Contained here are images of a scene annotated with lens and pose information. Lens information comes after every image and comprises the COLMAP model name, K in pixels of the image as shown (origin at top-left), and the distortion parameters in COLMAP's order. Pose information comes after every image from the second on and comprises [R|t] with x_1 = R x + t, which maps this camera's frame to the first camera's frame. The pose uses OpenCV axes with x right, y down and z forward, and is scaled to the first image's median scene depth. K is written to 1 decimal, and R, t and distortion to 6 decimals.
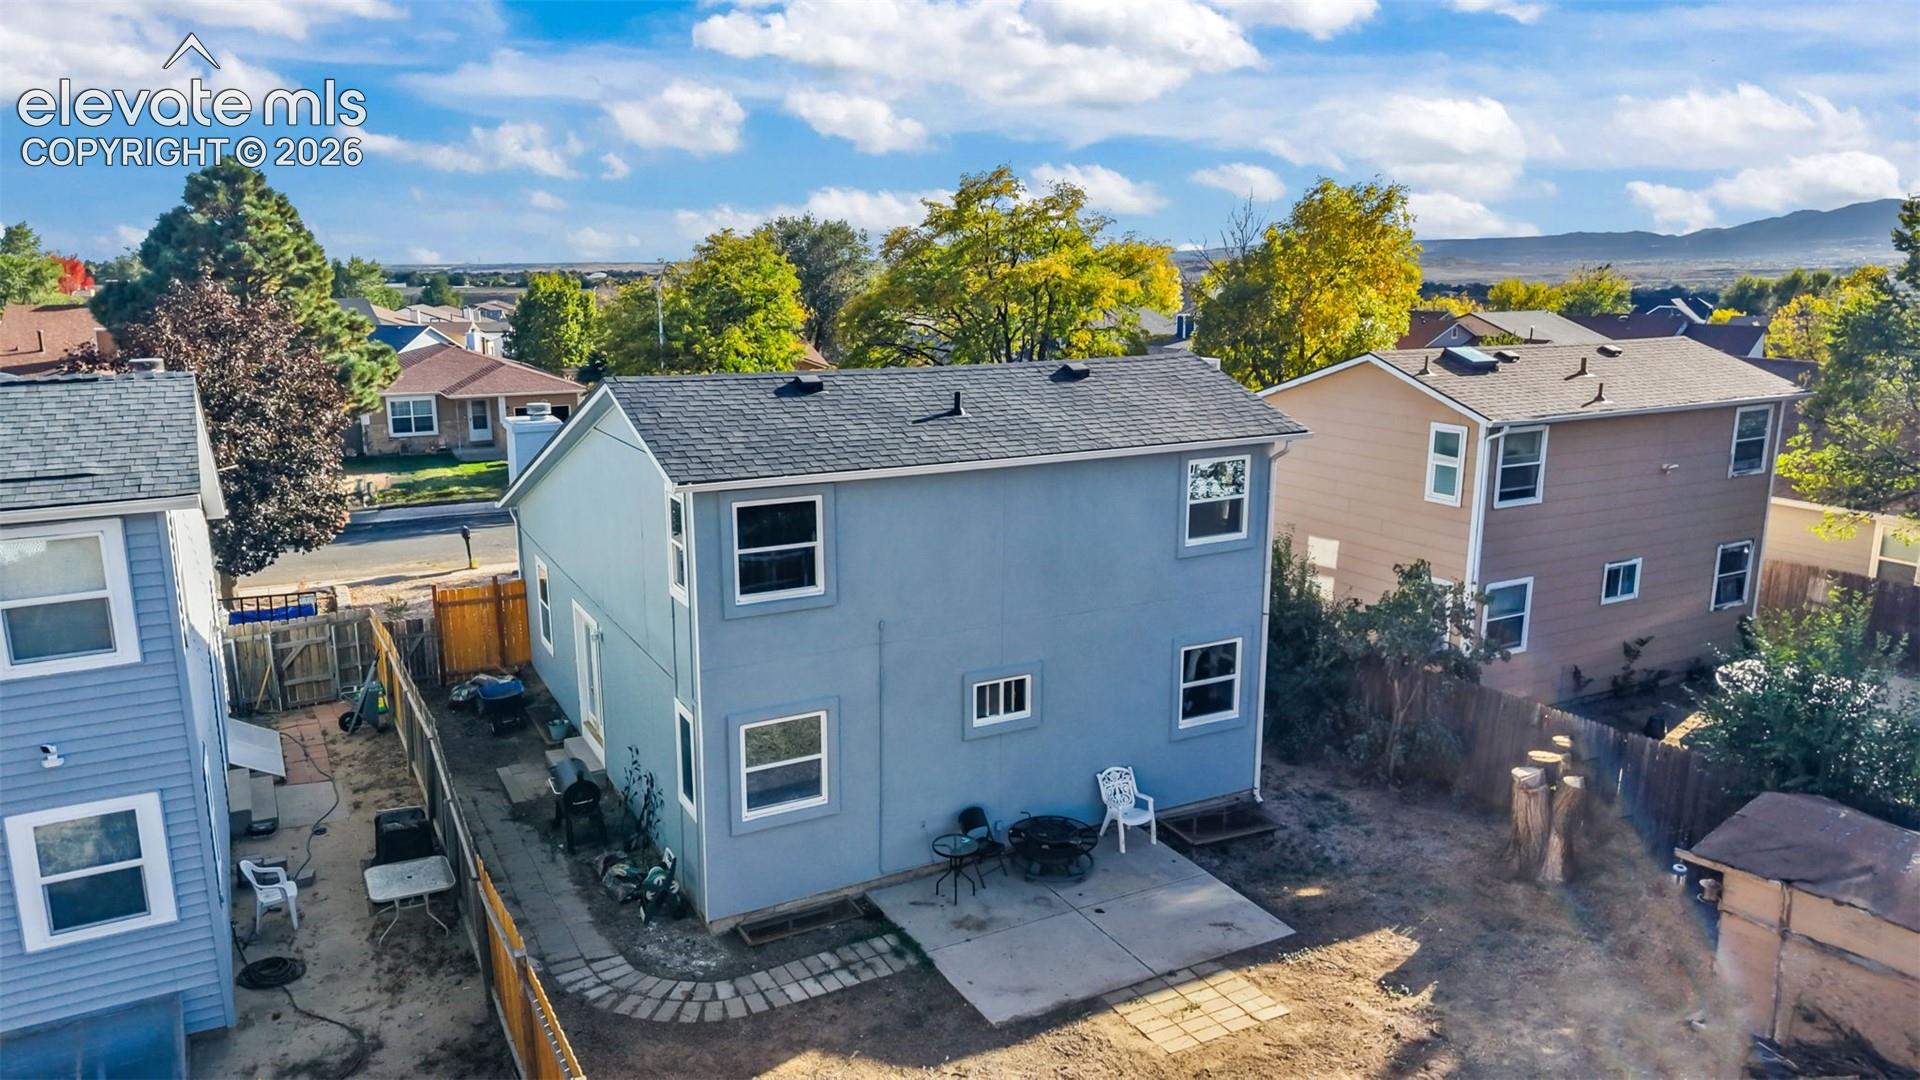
lens RADIAL K [[1267.6, 0, 948.9], [0, 1267.6, 548.1], [0, 0, 1]] dist [0.003375, -0.021304]
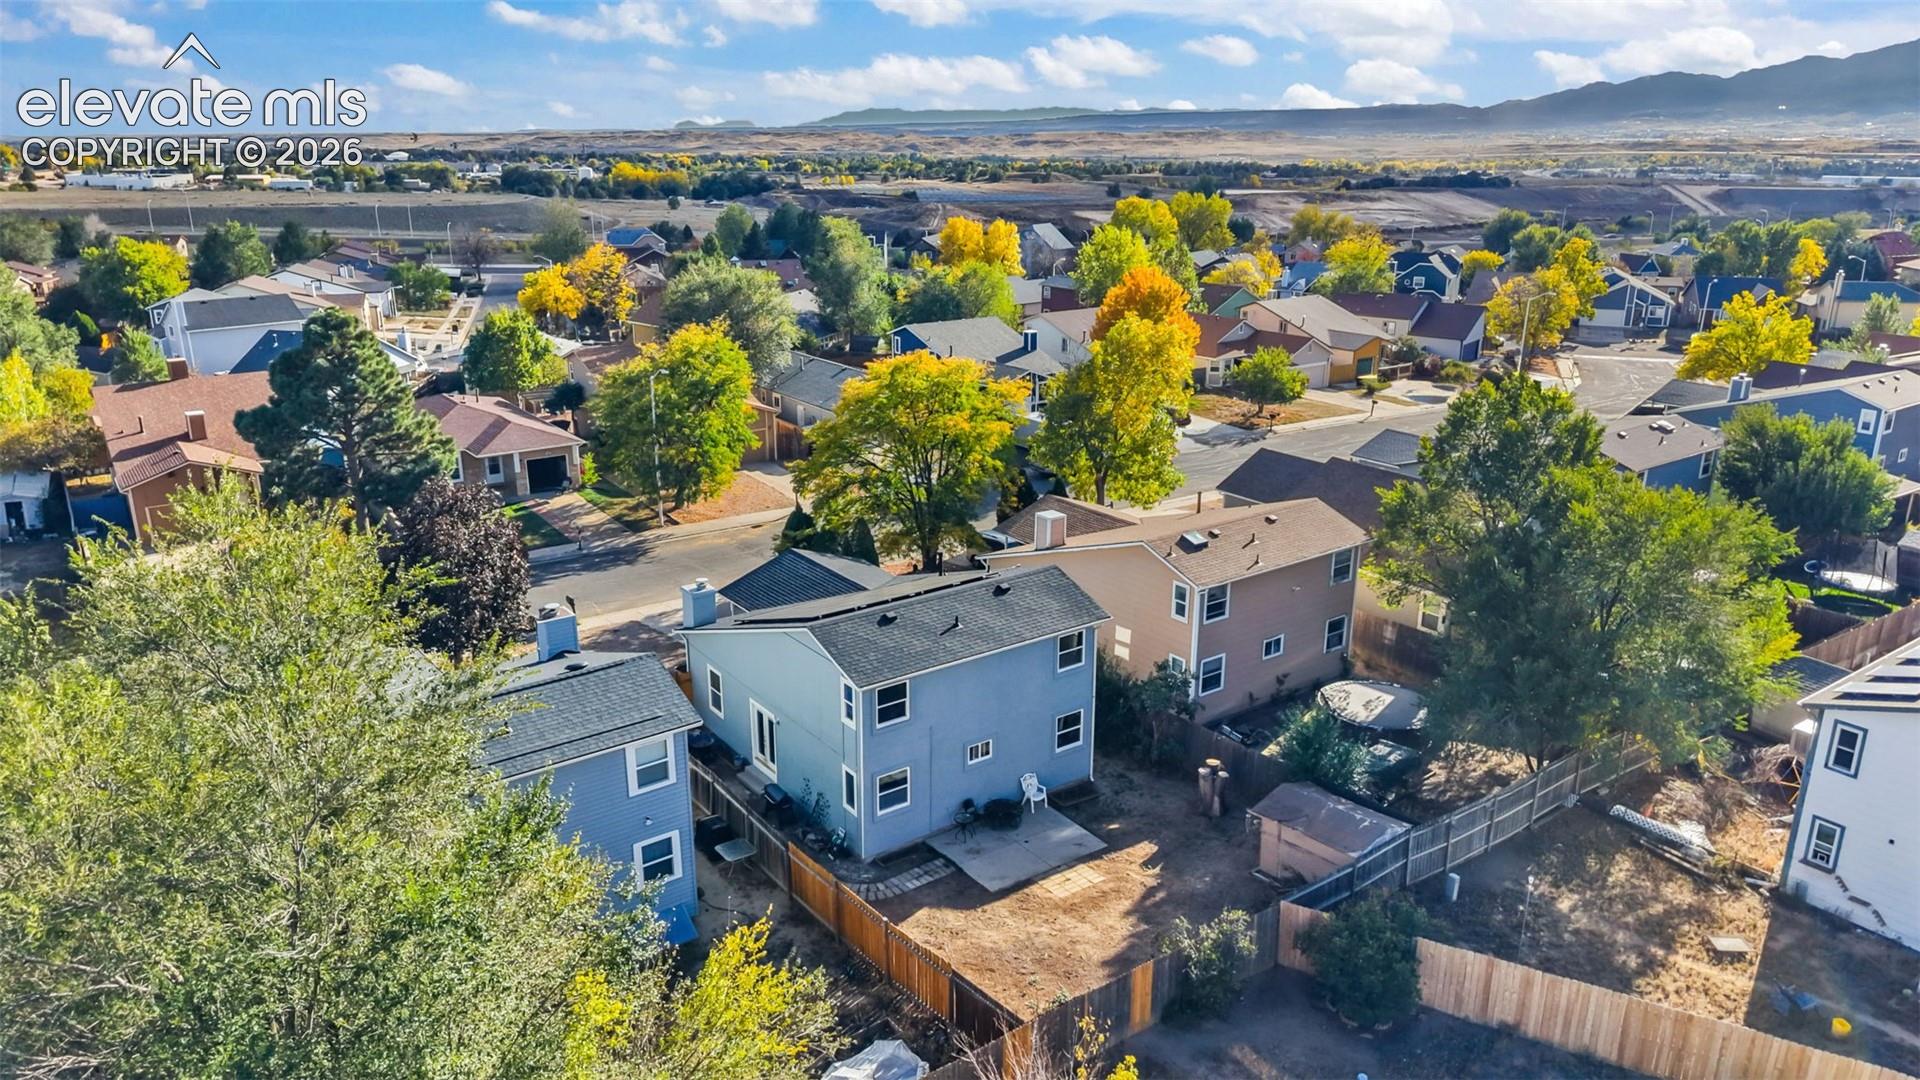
lens RADIAL K [[1267.6, 0, 945.1], [0, 1267.6, 531.1], [0, 0, 1]] dist [0.003375, -0.021304]
pose [[0.991471, -0.038261, 0.124587, -0.285021], [0.028263, 0.996309, 0.081051, -0.455005], [-0.127228, -0.076839, 0.988893, -1.188409]]
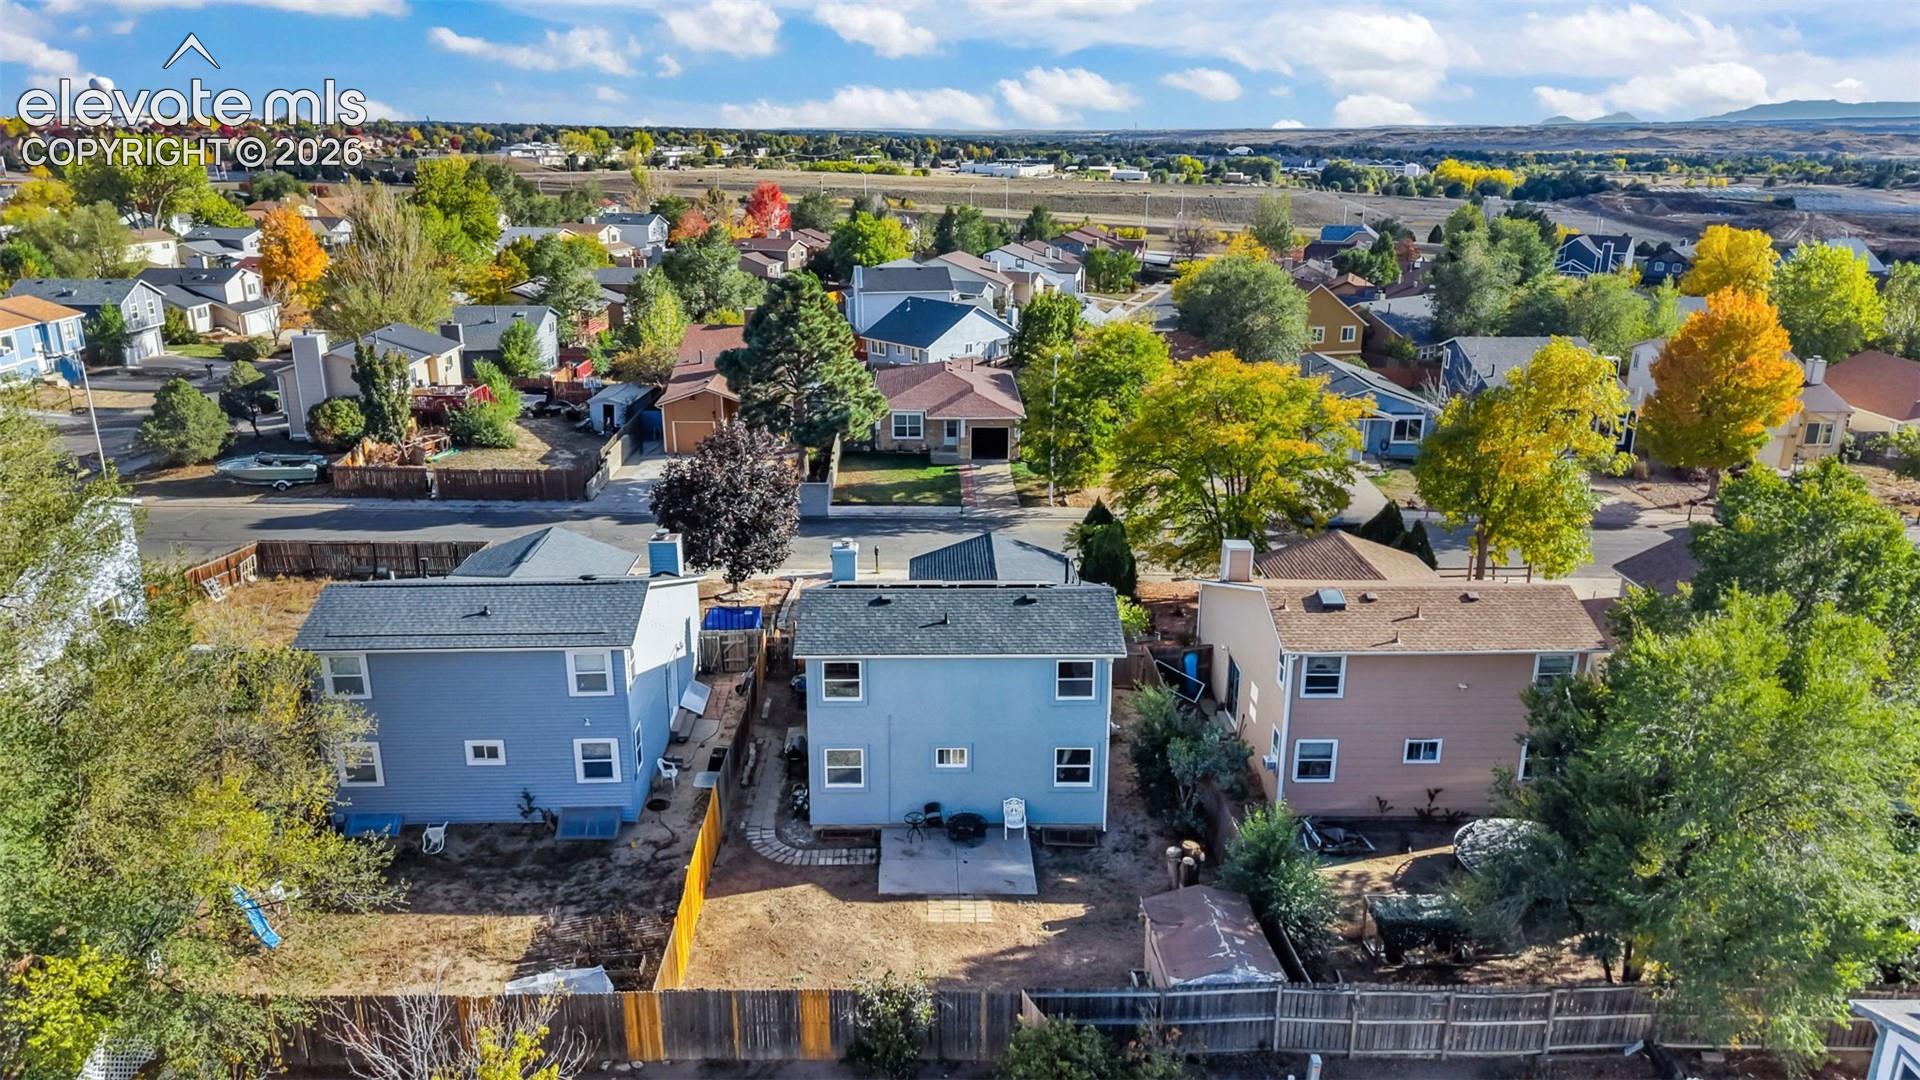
lens RADIAL K [[1267.6, 0, 946.4], [0, 1267.6, 542.6], [0, 0, 1]] dist [0.003375, -0.021304]
pose [[0.884049, 0.141489, -0.445463, 0.948178], [-0.100626, 0.988346, 0.114222, -0.490211], [0.456433, -0.056153, 0.887984, -0.904879]]
